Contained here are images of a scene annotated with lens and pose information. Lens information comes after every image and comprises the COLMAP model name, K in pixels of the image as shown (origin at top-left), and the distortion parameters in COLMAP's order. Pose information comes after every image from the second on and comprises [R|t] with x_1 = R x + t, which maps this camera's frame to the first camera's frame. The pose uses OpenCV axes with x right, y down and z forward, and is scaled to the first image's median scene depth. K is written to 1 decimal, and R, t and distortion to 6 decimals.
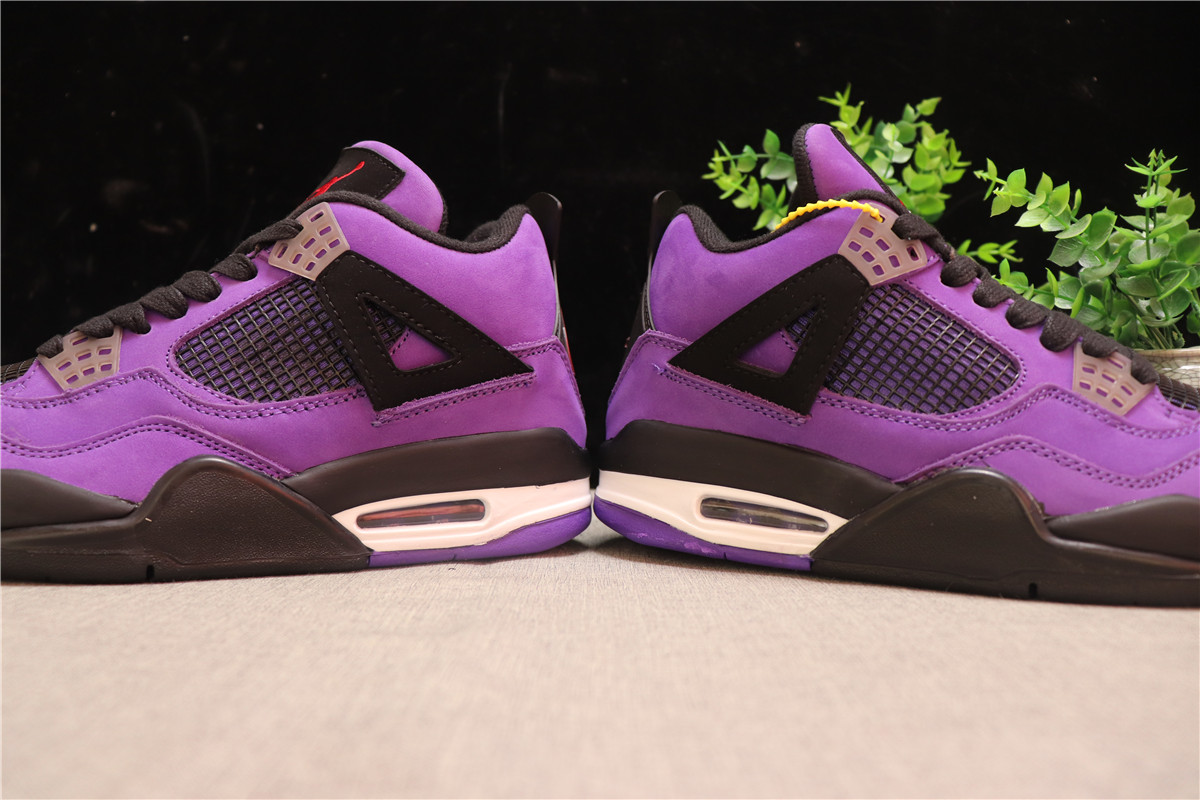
lens RADIAL K [[995.4, 0, 592.9], [0, 995.4, 403.6], [0, 0, 1]] dist [-0.195266, 0.173113]
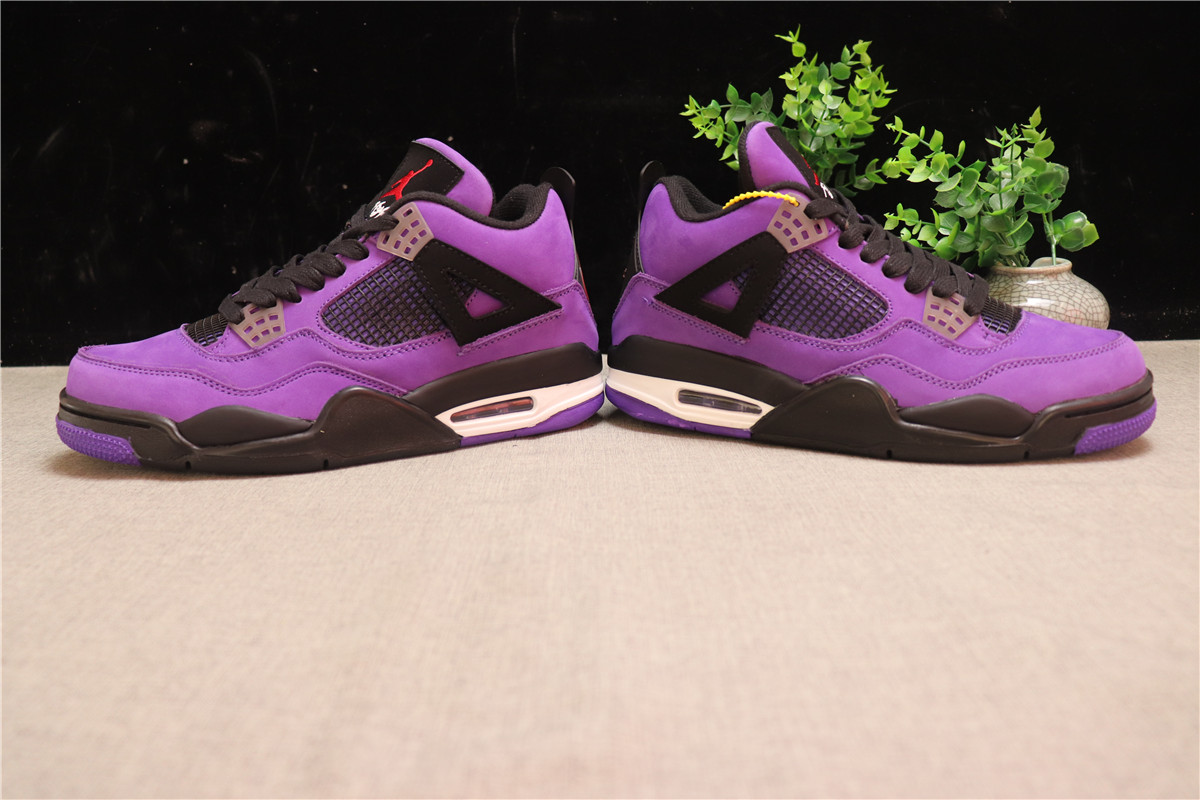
lens RADIAL K [[995.4, 0, 592.9], [0, 995.4, 403.6], [0, 0, 1]] dist [-0.195266, 0.173113]
pose [[0.999277, -0.037825, -0.003869, -0.014947], [0.037798, 0.977193, 0.208961, -0.213884], [-0.004124, -0.208956, 0.977916, -0.490388]]
